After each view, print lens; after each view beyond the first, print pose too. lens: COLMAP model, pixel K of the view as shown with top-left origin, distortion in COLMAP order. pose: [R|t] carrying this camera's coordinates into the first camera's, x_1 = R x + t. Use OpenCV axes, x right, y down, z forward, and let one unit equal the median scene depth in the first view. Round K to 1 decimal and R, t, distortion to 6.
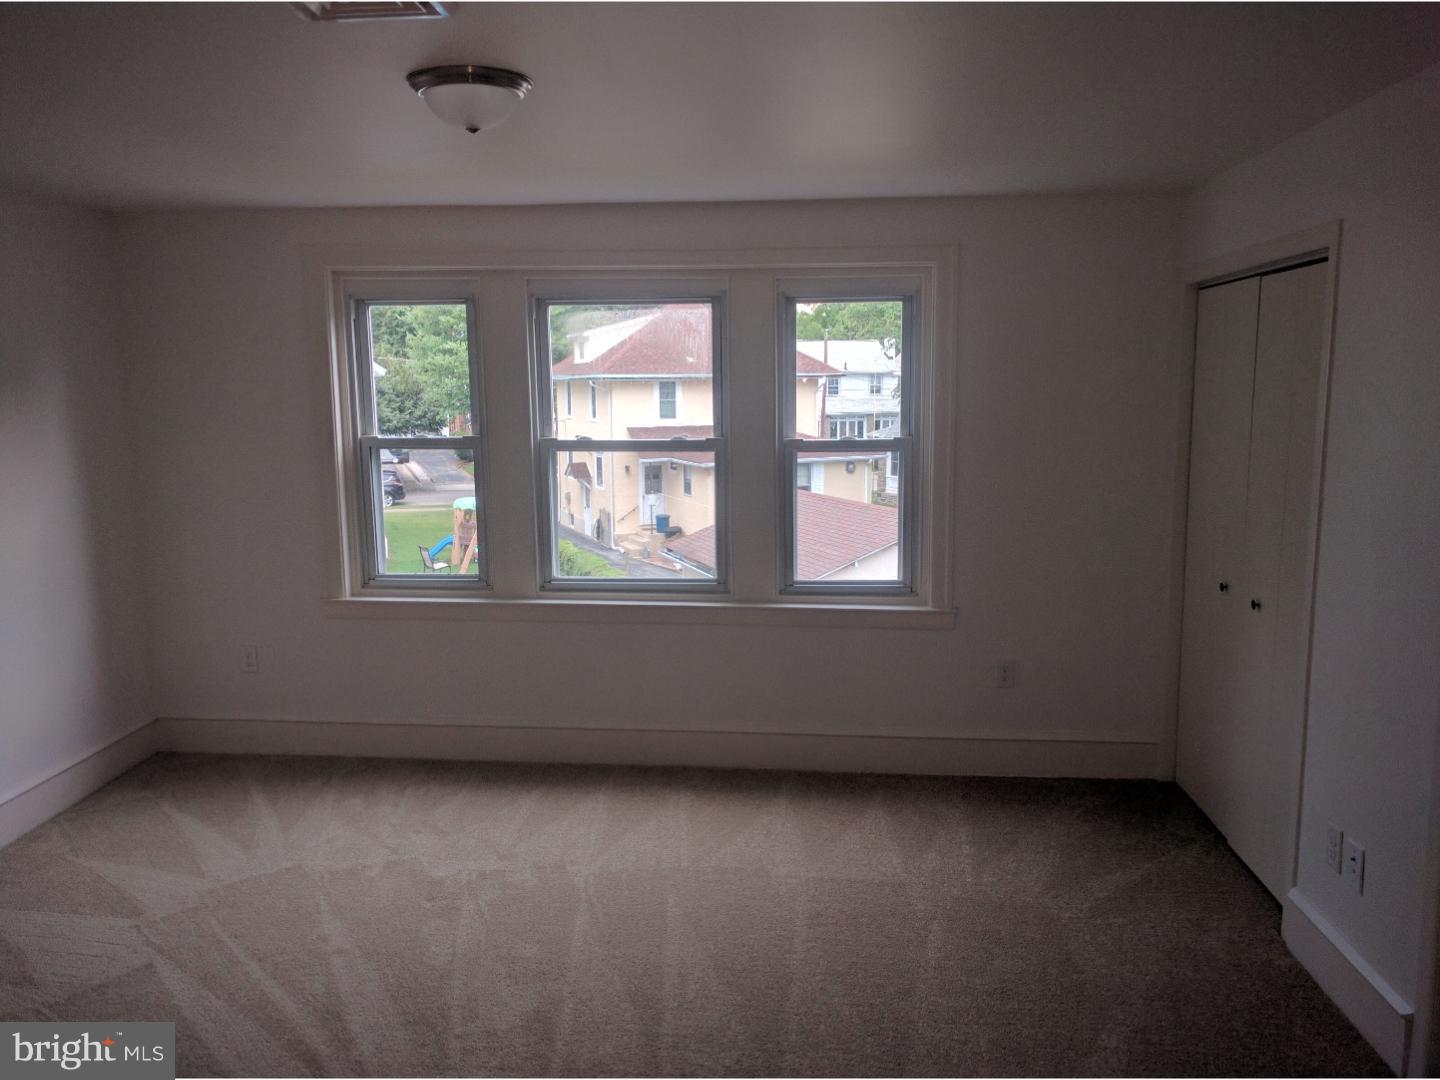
lens RADIAL K [[1097.6, 0, 720.0], [0, 1097.6, 540.0], [0, 0, 1]] dist [0.020830, 0.002907]
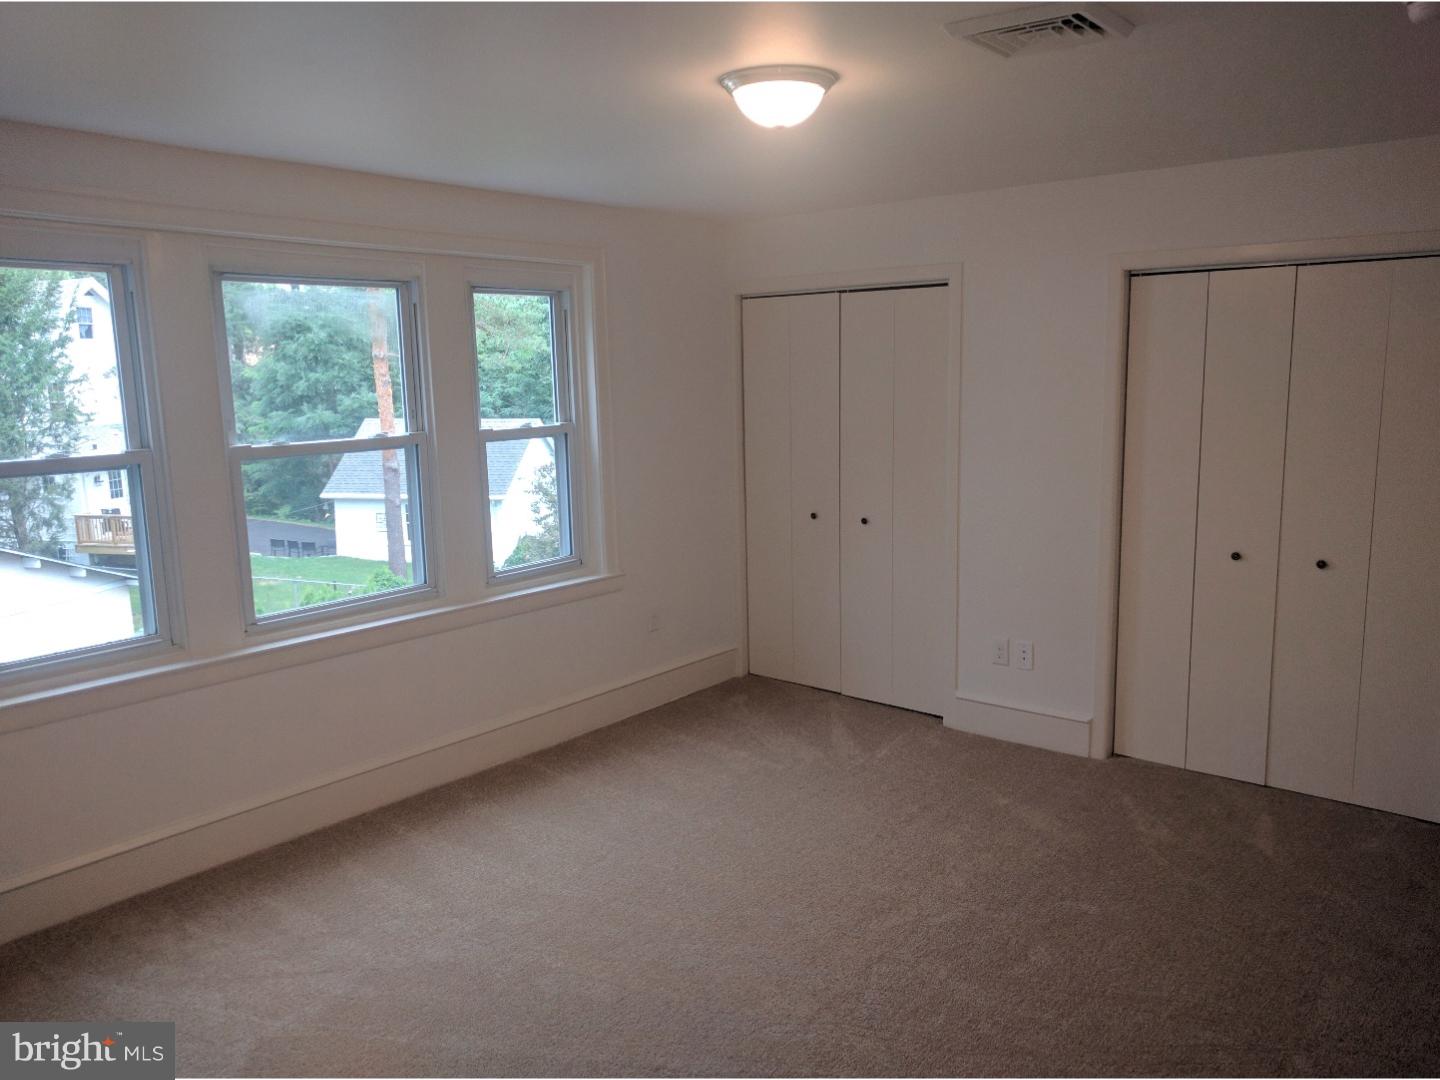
lens RADIAL K [[1065.3, 0, 720.0], [0, 1065.3, 540.0], [0, 0, 1]] dist [-0.005692, -0.000555]
pose [[0.570090, -0.132704, 0.810794, -0.625184], [0.136644, 0.988439, 0.065702, -0.027817], [-0.810139, 0.073334, 0.581632, 0.280613]]
